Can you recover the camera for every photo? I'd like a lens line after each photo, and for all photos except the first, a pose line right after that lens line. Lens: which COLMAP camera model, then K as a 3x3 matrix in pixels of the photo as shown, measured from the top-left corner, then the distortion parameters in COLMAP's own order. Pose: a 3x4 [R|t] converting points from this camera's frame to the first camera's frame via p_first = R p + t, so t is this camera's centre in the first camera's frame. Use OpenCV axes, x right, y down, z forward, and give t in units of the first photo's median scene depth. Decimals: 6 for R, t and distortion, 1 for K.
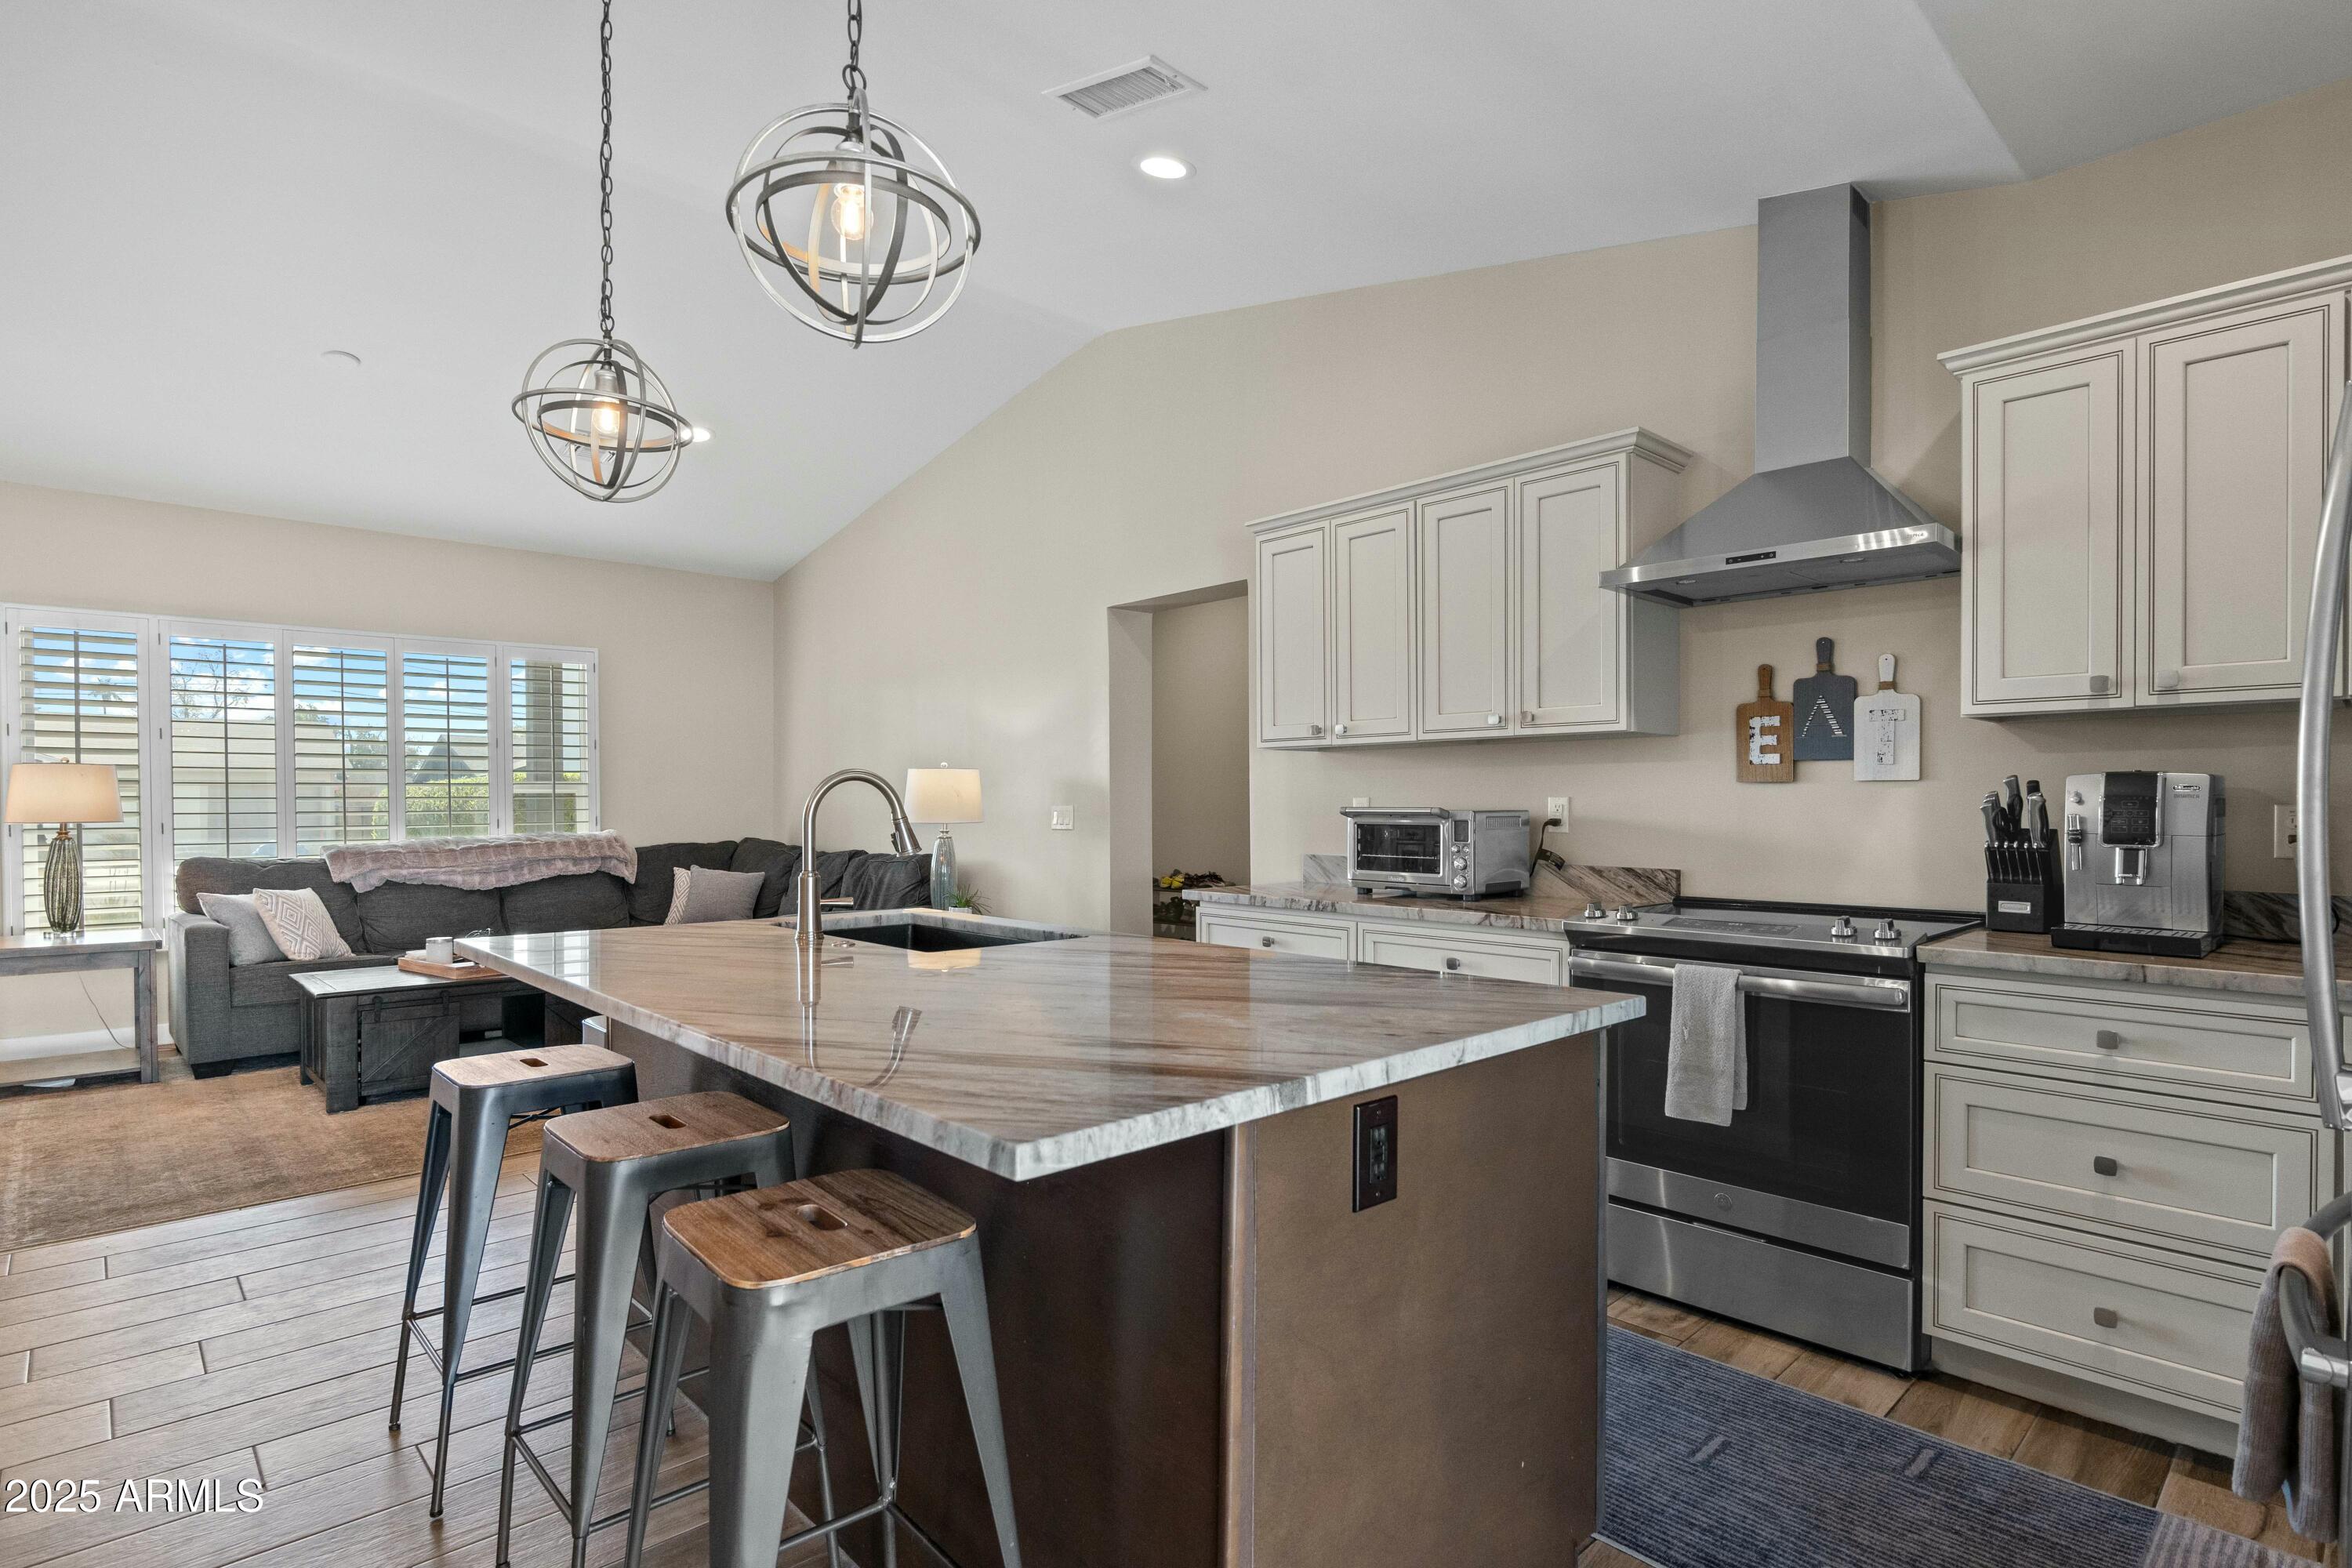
lens RADIAL K [[1173.0, 0, 1166.8], [0, 1173.0, 813.2], [0, 0, 1]] dist [-0.008568, 0.000845]
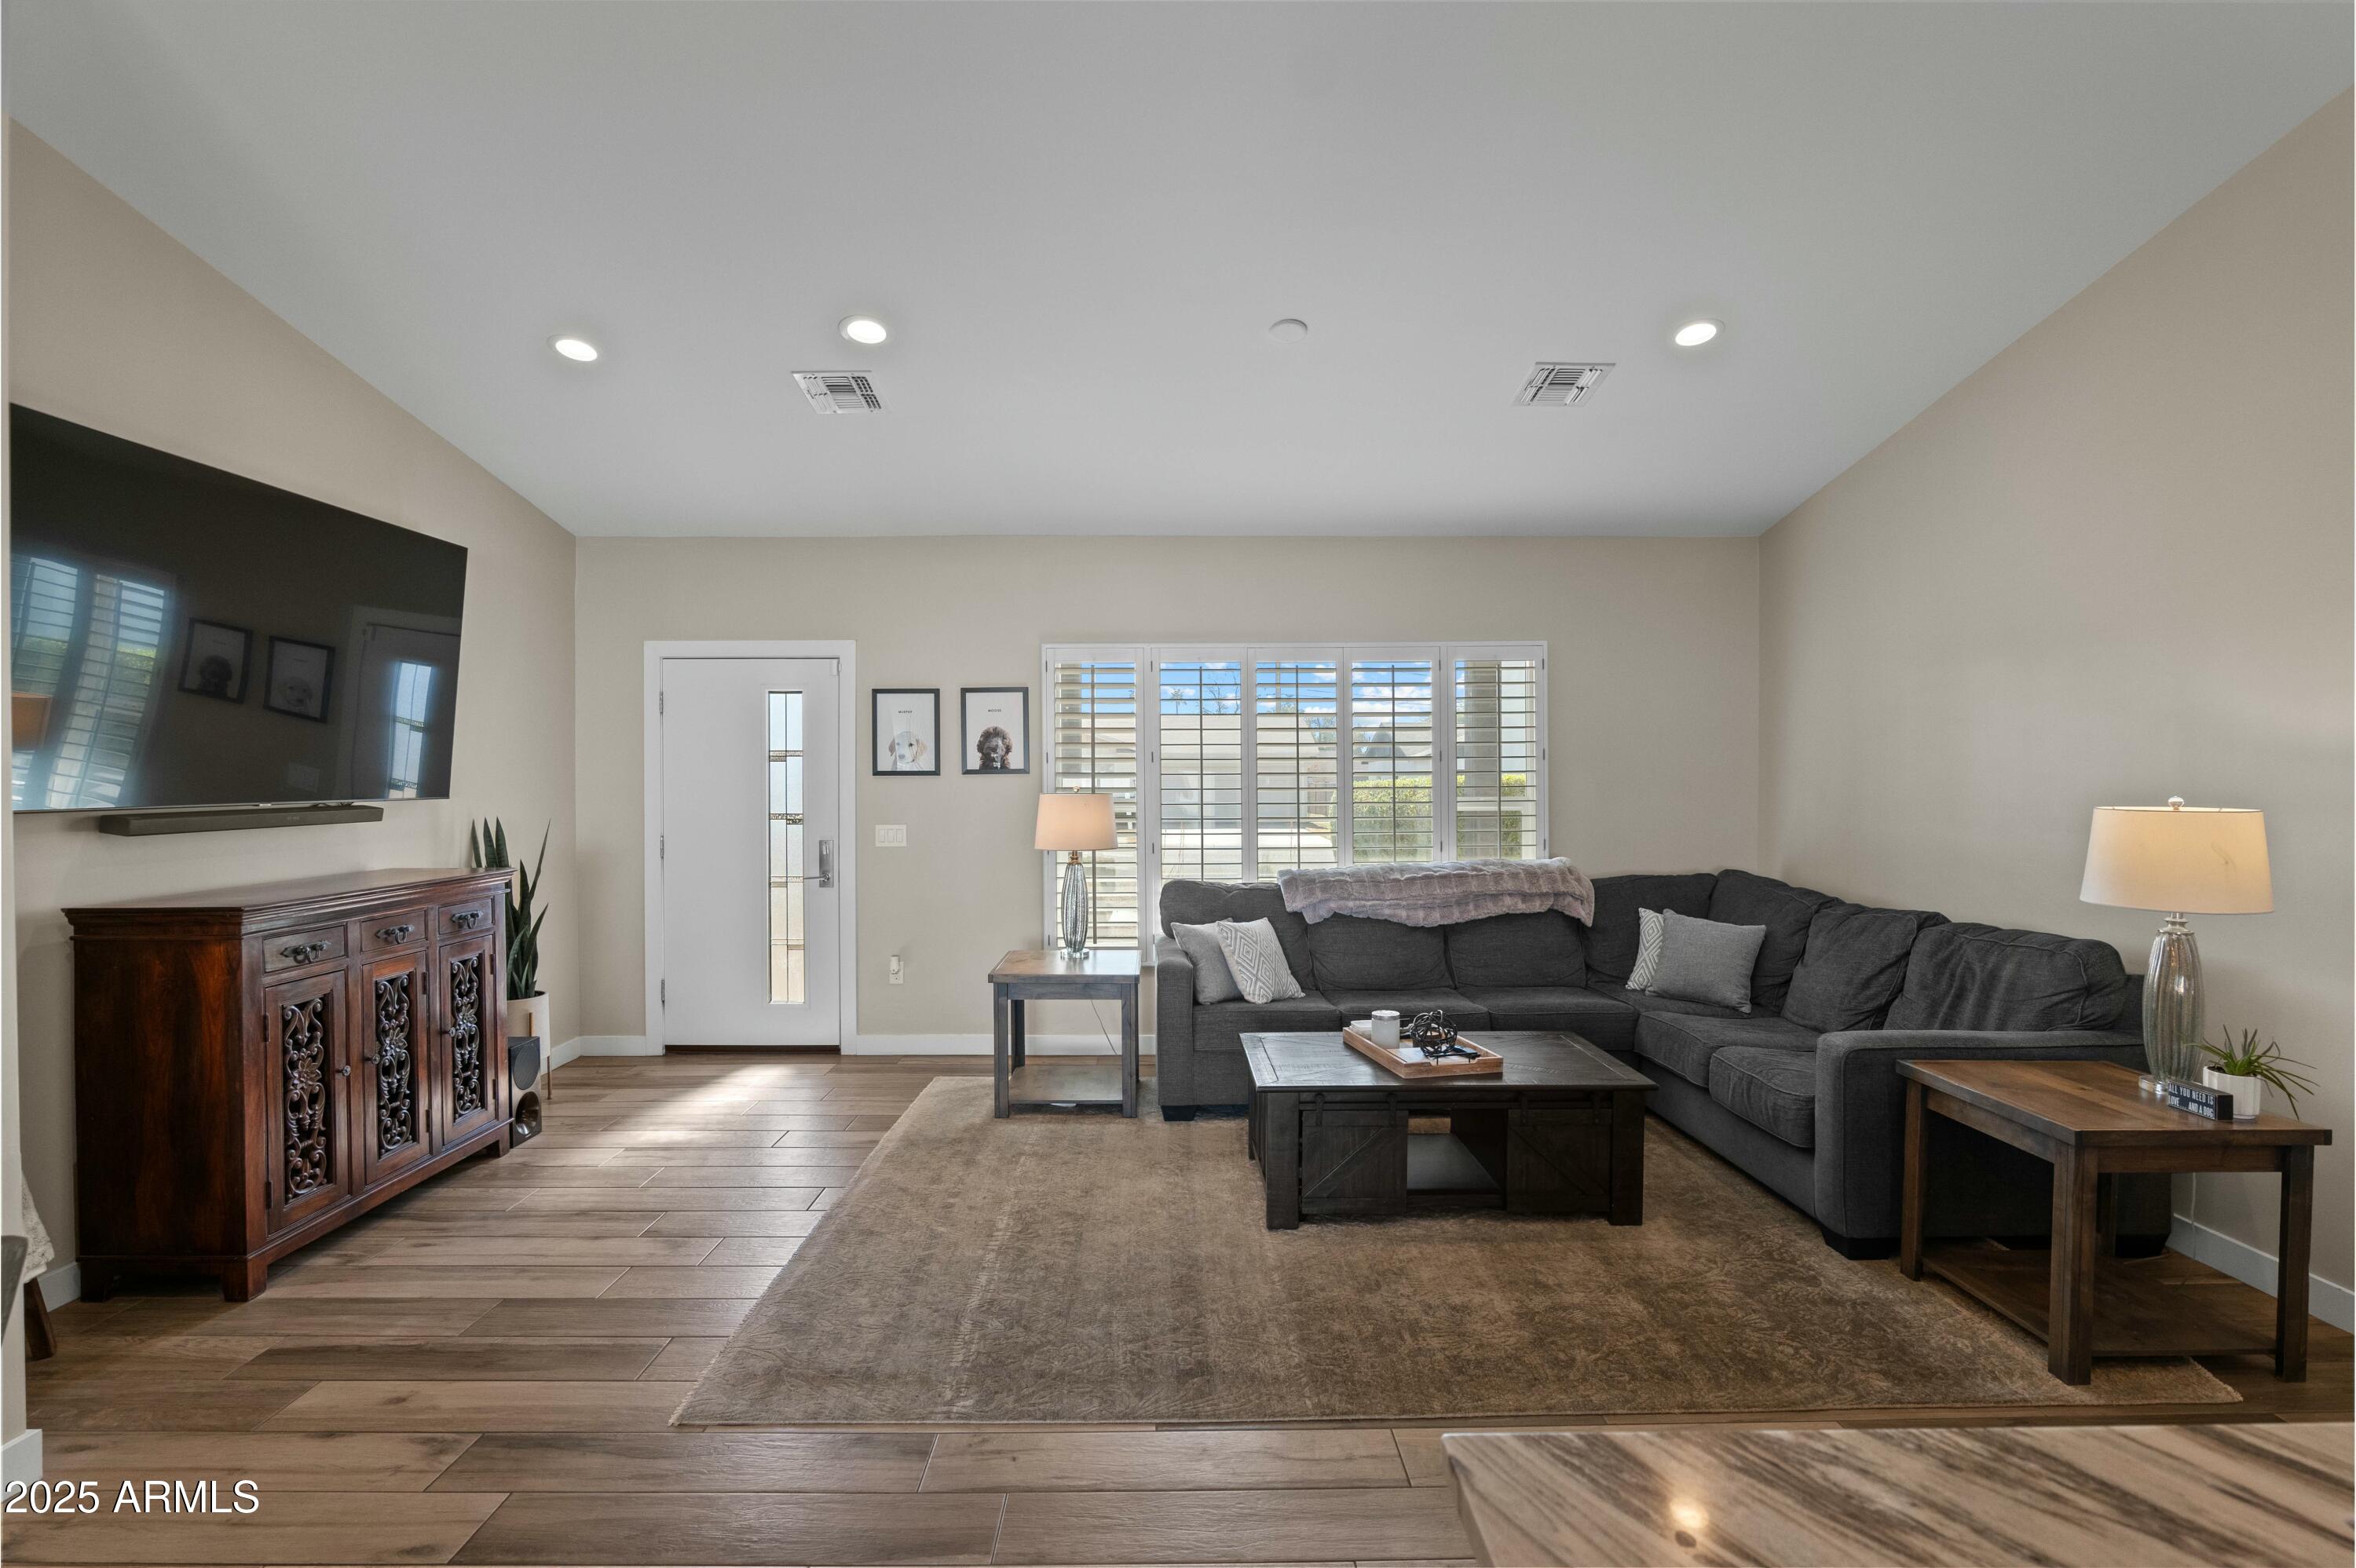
lens RADIAL K [[1090.0, 0, 1178.0], [0, 1090.0, 784.0], [0, 0, 1]] dist [-0.024508, 0.007477]
pose [[0.738687, 0.005545, -0.674026, -0.338467], [-0.004293, 0.999985, 0.003522, -0.085768], [0.674035, 0.000292, 0.738700, 0.529104]]
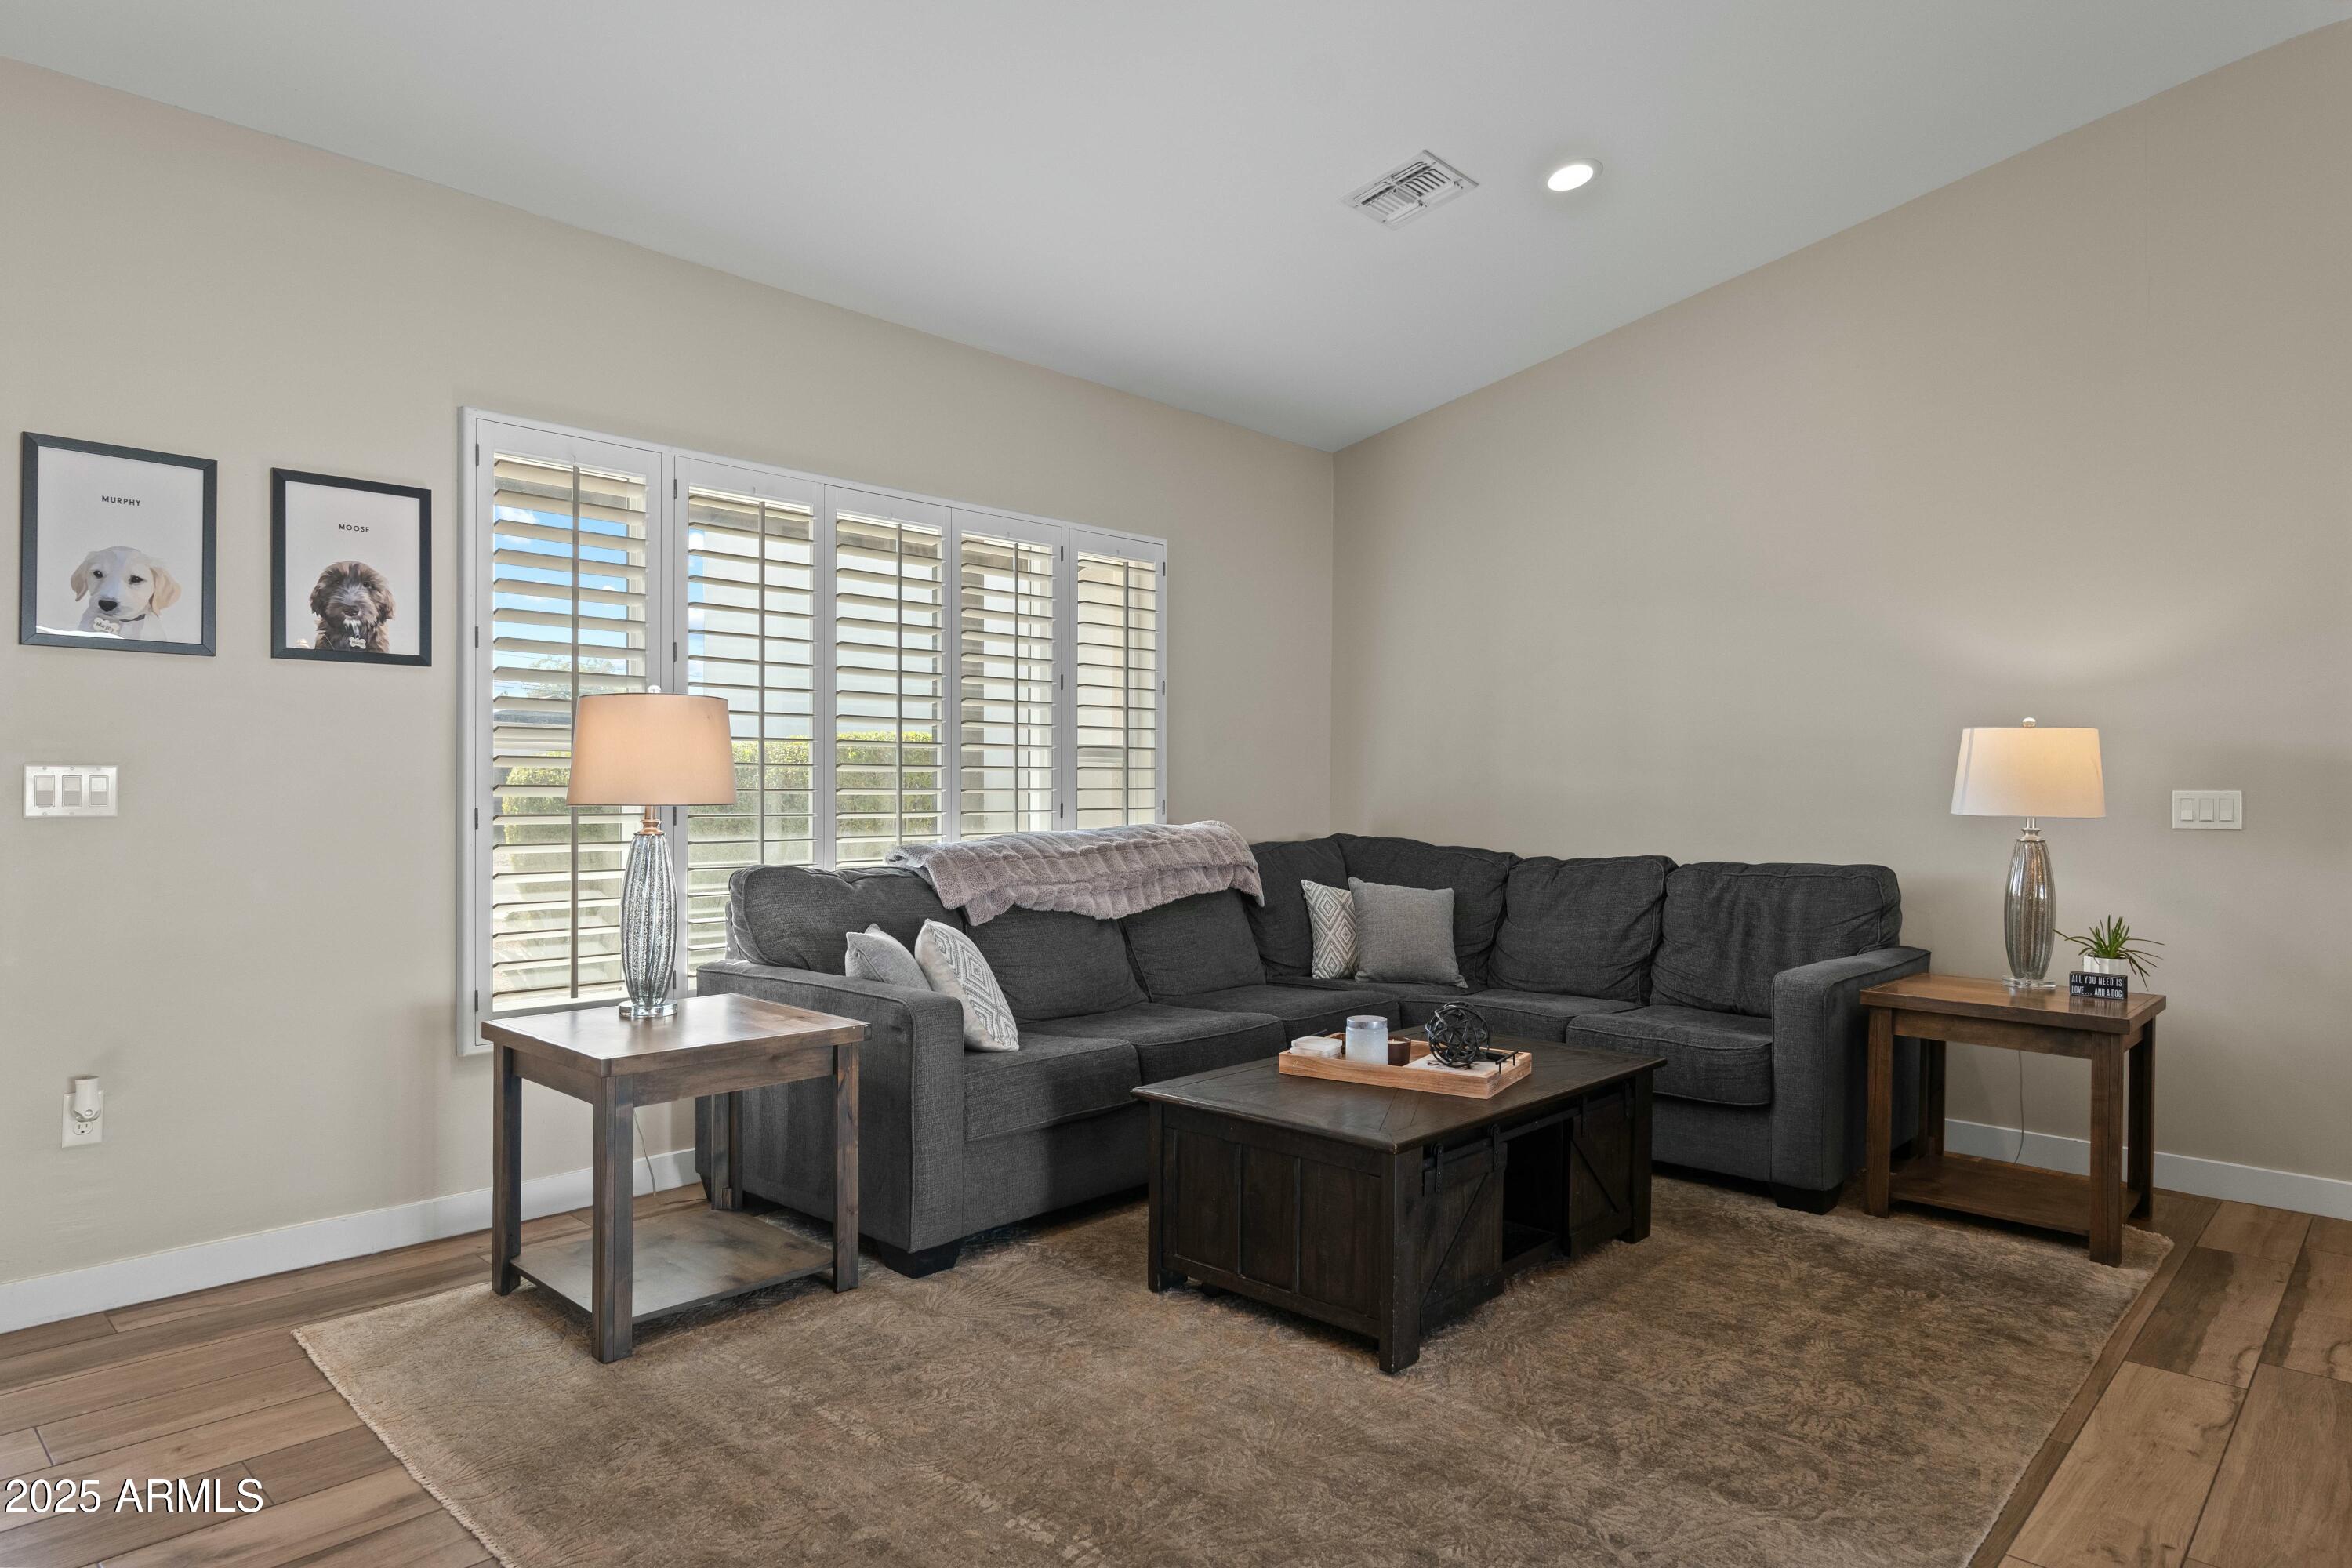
lens RADIAL K [[1370.7, 0, 1170.1], [0, 1370.7, 783.3], [0, 0, 1]] dist [0.001851, 0.000033]
pose [[0.998132, 0.009125, 0.060408, -1.173471], [-0.008494, 0.999907, -0.010706, 0.003419], [-0.060500, 0.010173, 0.998116, 0.544477]]
